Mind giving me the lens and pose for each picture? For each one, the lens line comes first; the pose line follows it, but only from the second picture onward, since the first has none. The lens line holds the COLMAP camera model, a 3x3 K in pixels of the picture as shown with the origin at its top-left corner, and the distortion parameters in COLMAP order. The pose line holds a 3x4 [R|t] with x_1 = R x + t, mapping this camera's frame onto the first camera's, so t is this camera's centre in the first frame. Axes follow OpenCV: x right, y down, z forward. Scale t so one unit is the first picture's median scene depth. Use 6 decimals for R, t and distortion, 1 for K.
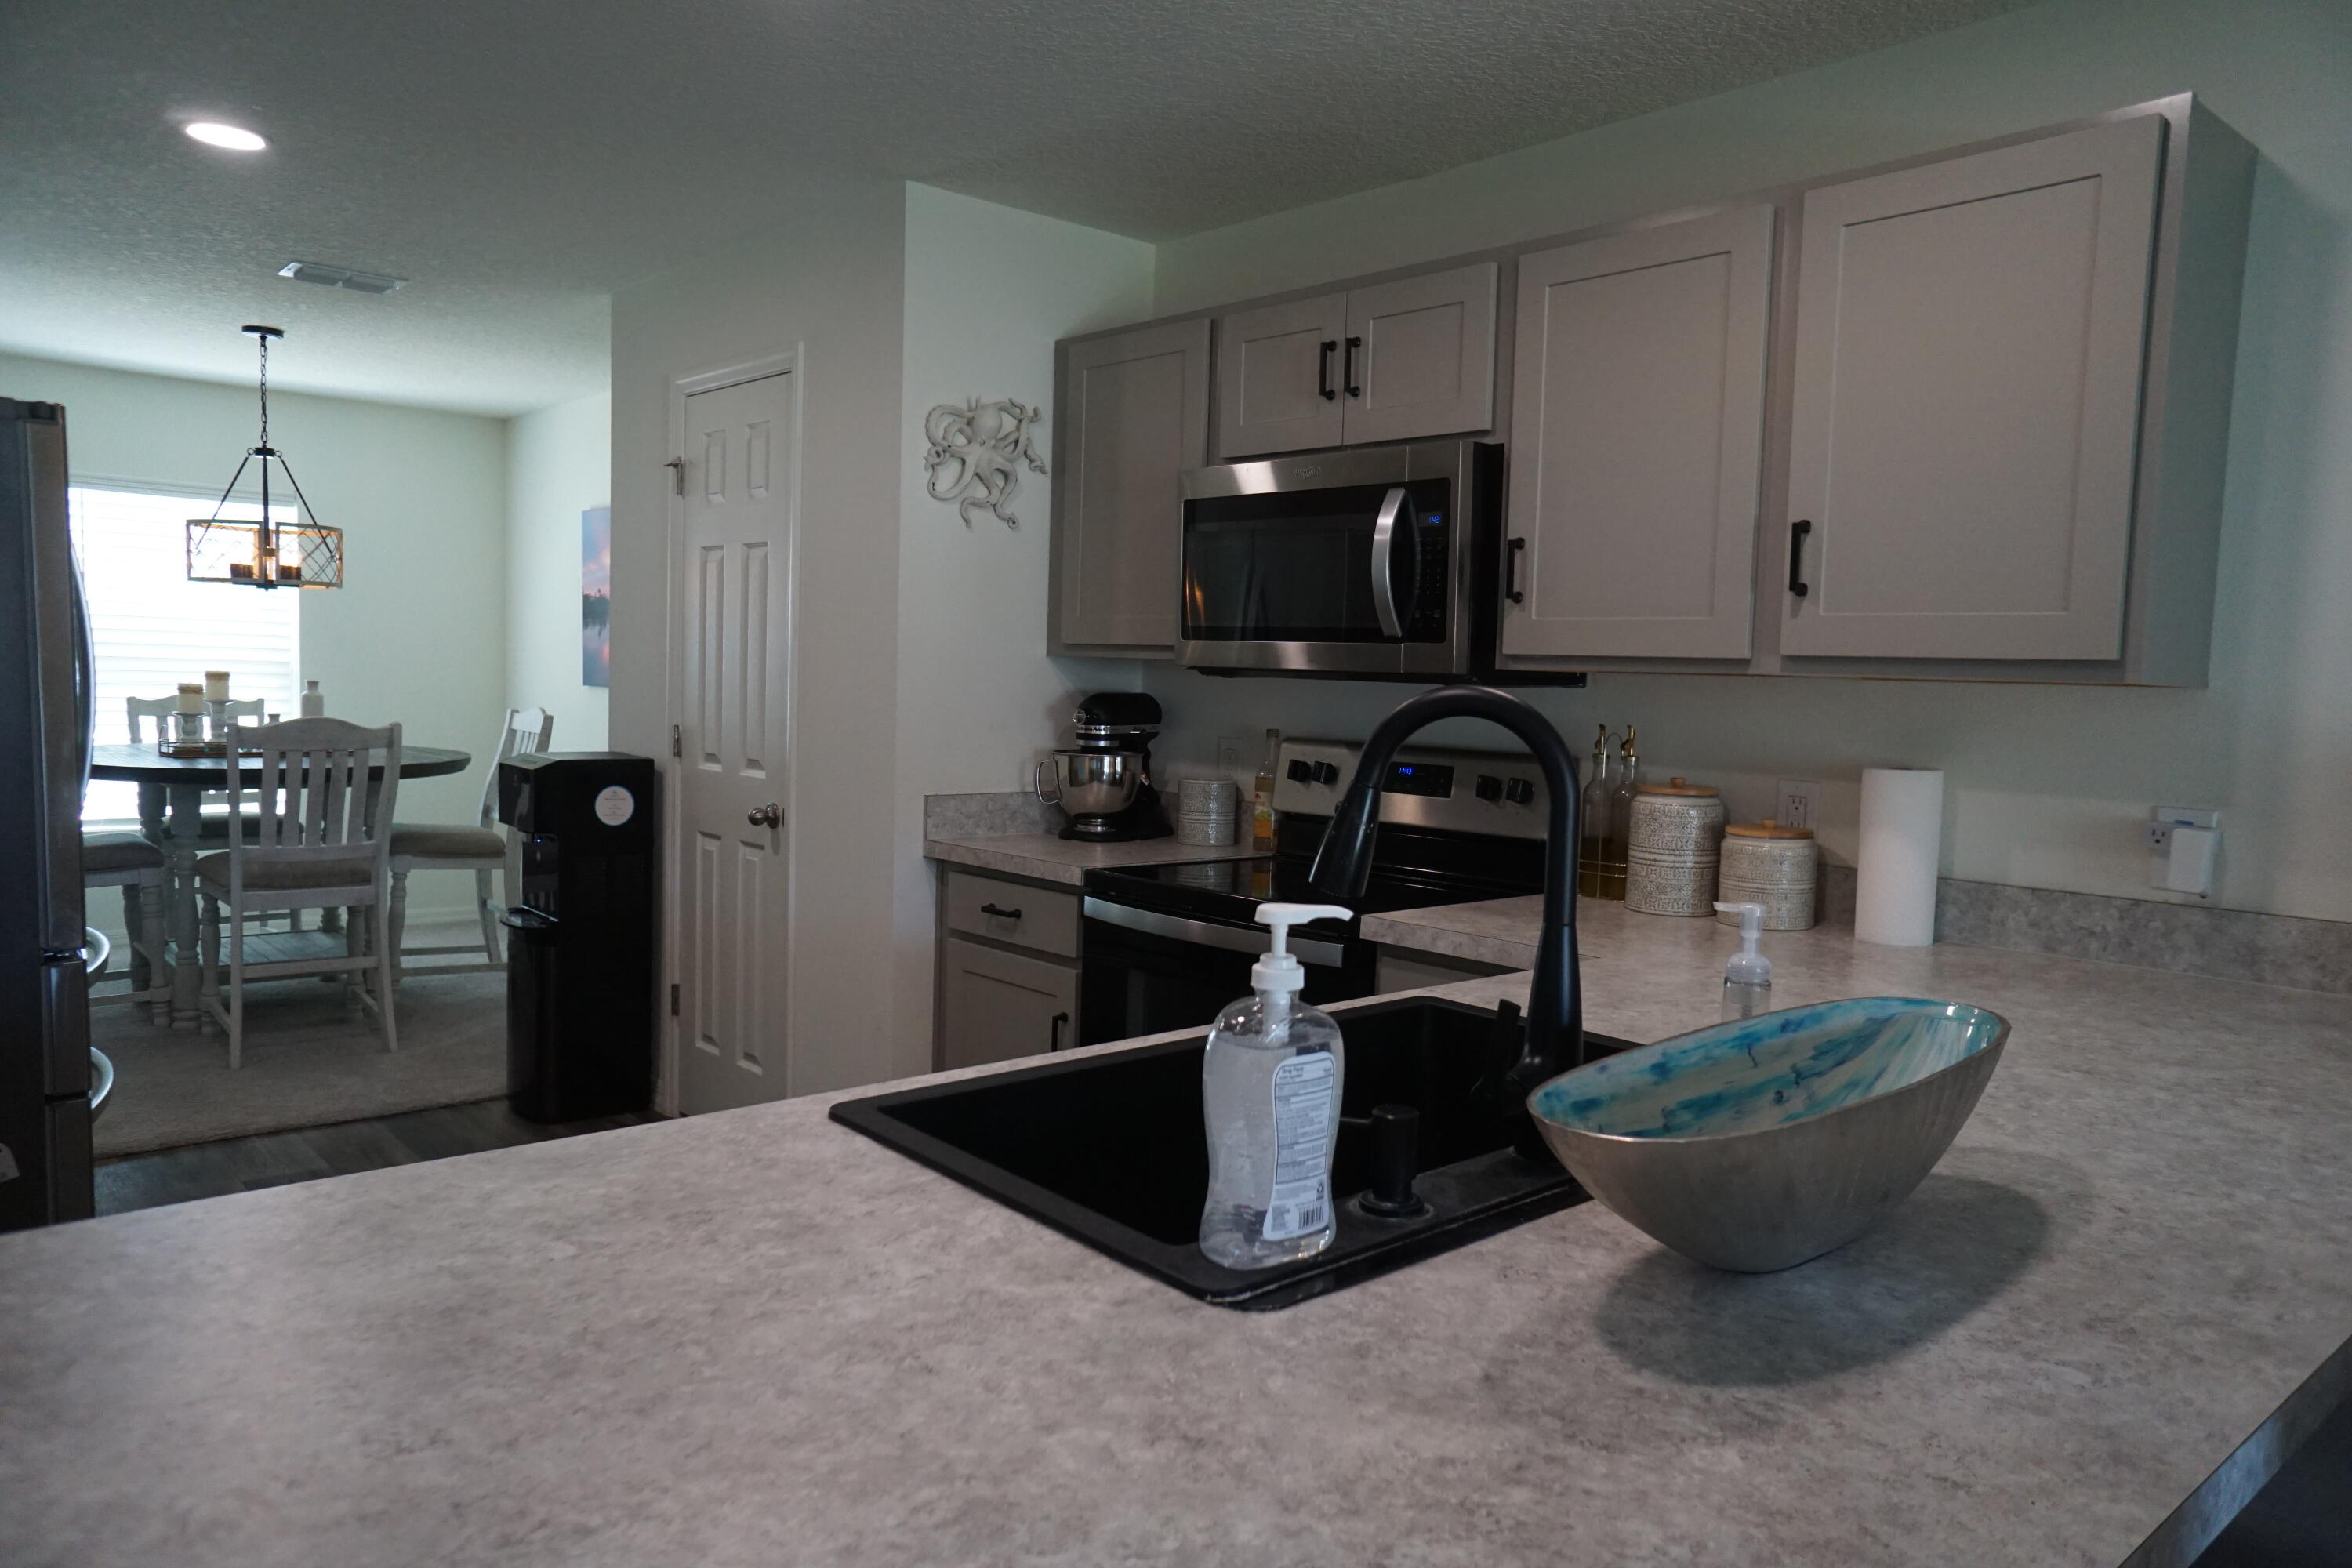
lens RADIAL K [[1590.2, 0, 1182.4], [0, 1590.2, 792.1], [0, 0, 1]] dist [-0.065438, 0.095262]
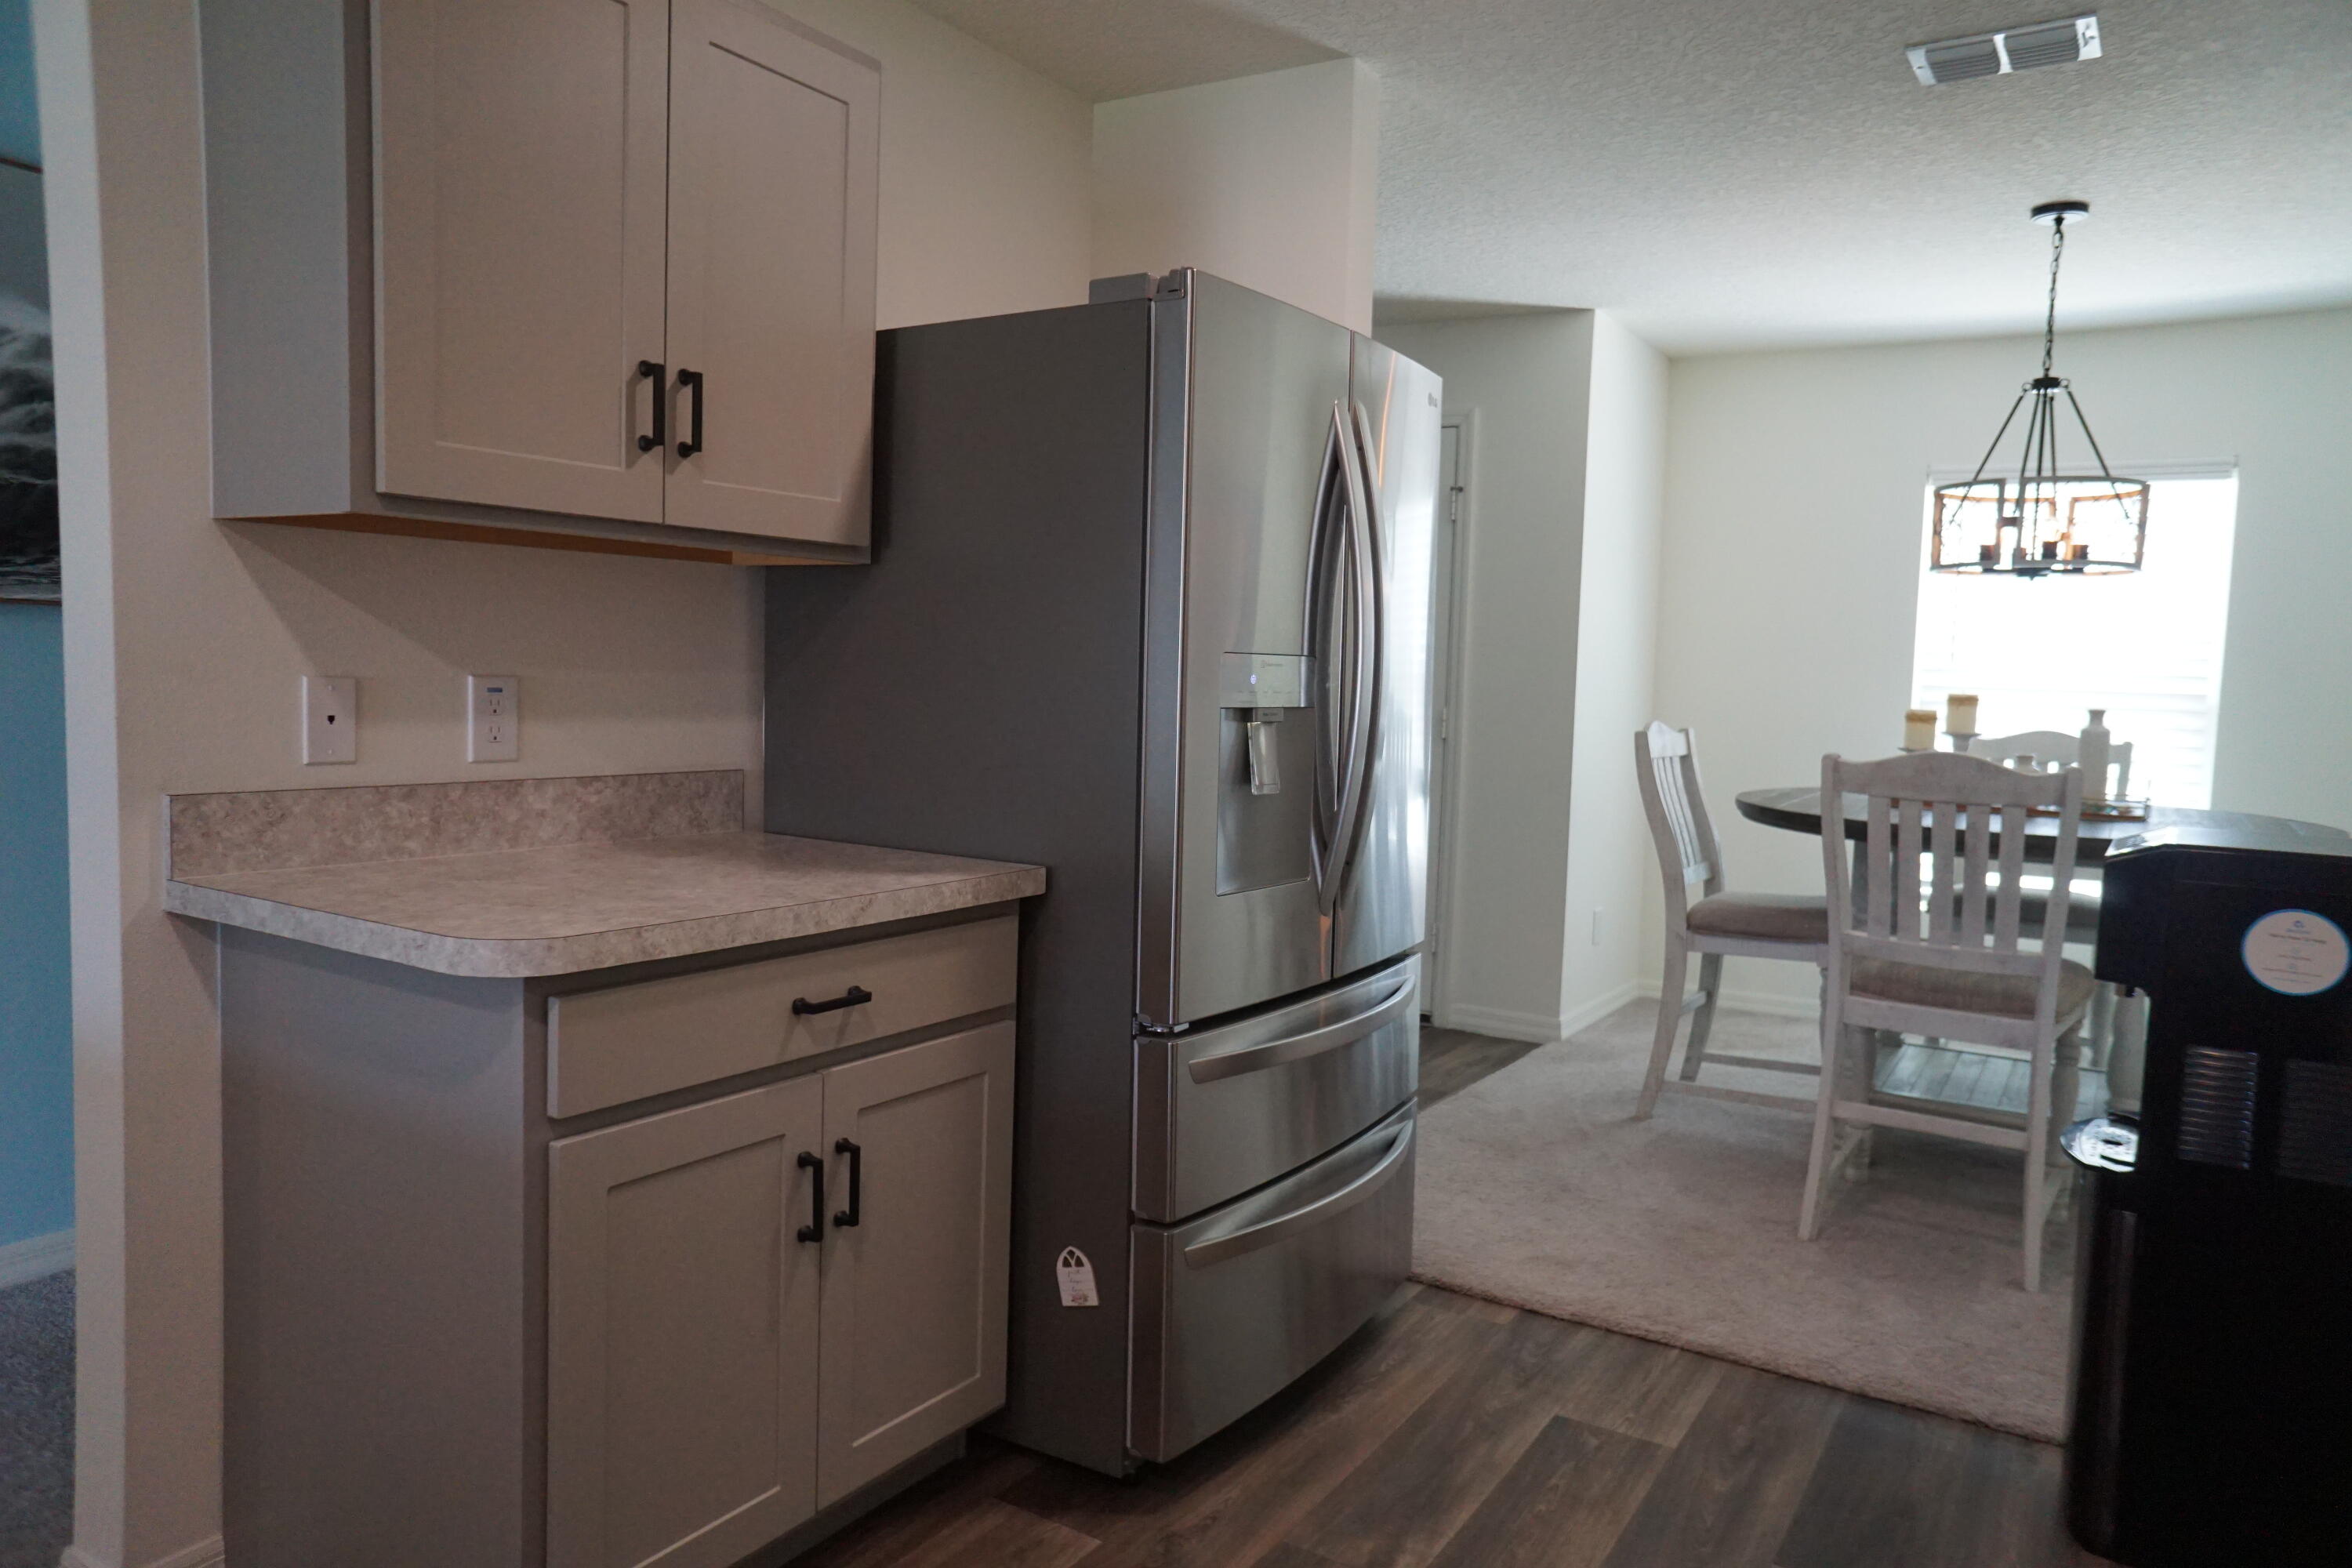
lens RADIAL K [[1590.2, 0, 1182.4], [0, 1590.2, 792.1], [0, 0, 1]] dist [-0.065438, 0.095262]
pose [[0.280036, 0.056785, -0.958309, -0.008741], [-0.102378, 0.994323, 0.029002, -0.022382], [0.954515, 0.089988, 0.284259, 0.671206]]
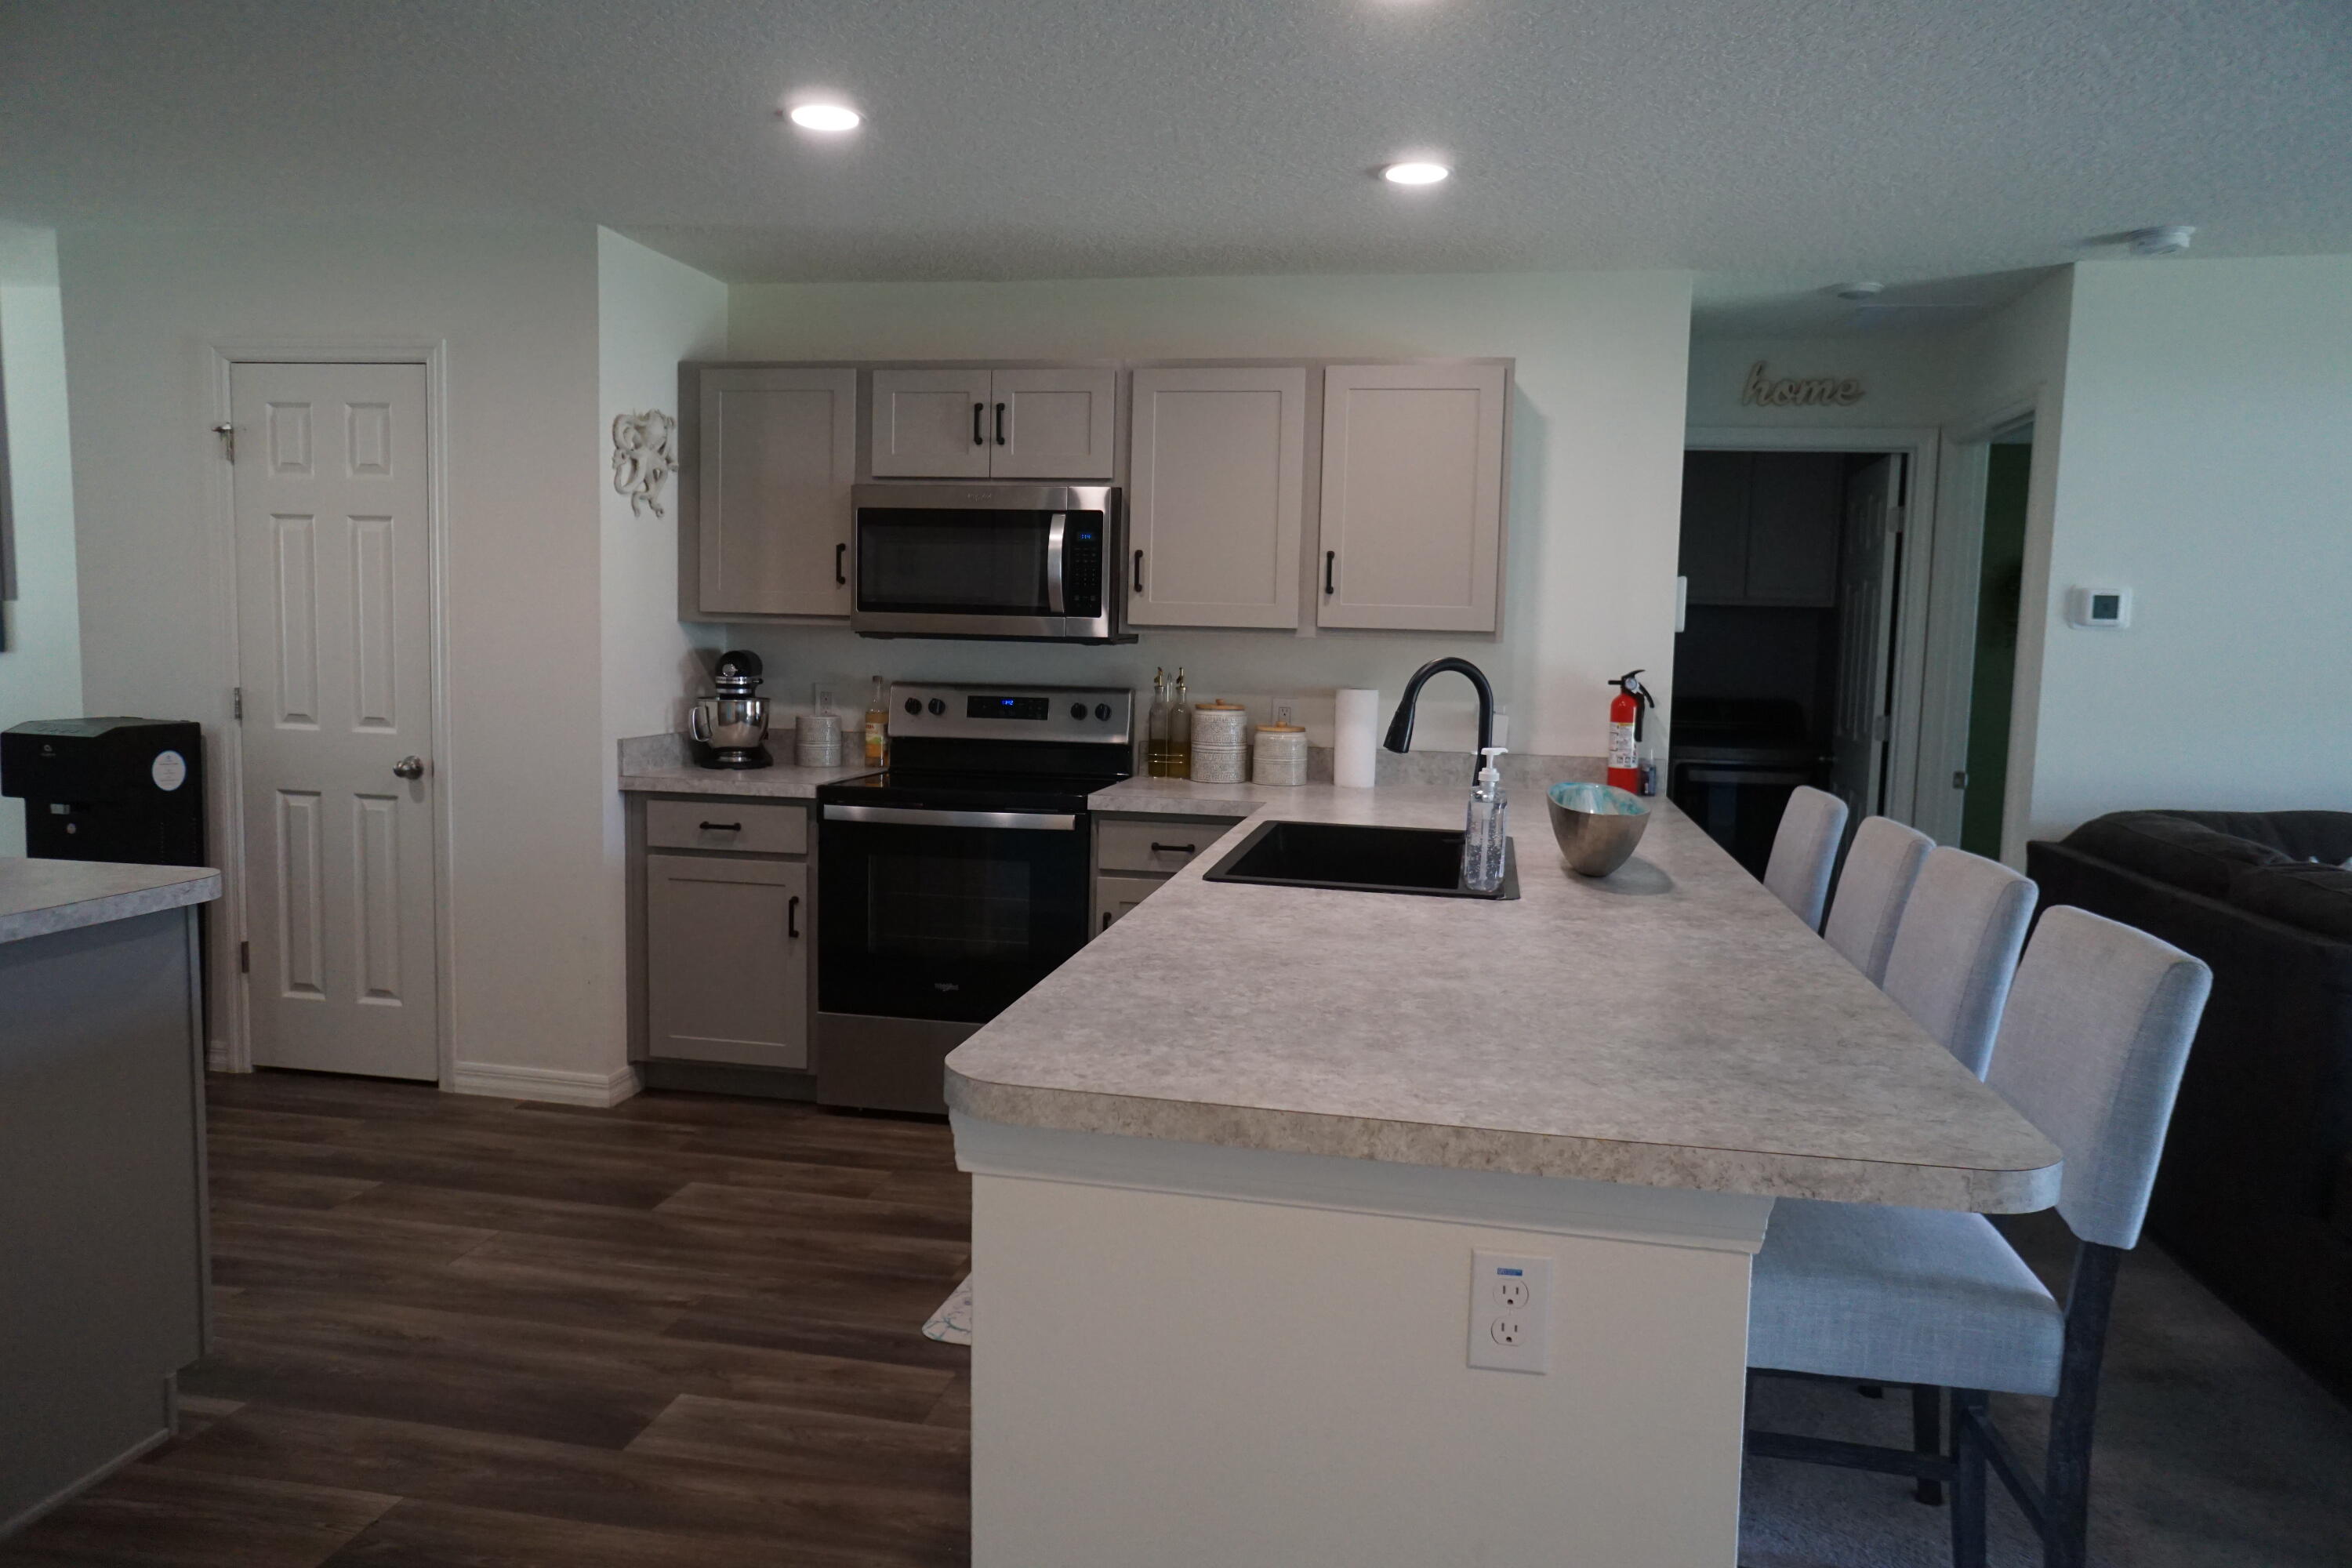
lens RADIAL K [[1590.2, 0, 1182.4], [0, 1590.2, 792.1], [0, 0, 1]] dist [-0.065438, 0.095262]
pose [[0.794434, -0.070915, 0.603196, -0.552228], [0.044987, 0.997303, 0.057999, -0.008147], [-0.605682, -0.018940, 0.795482, -0.217144]]
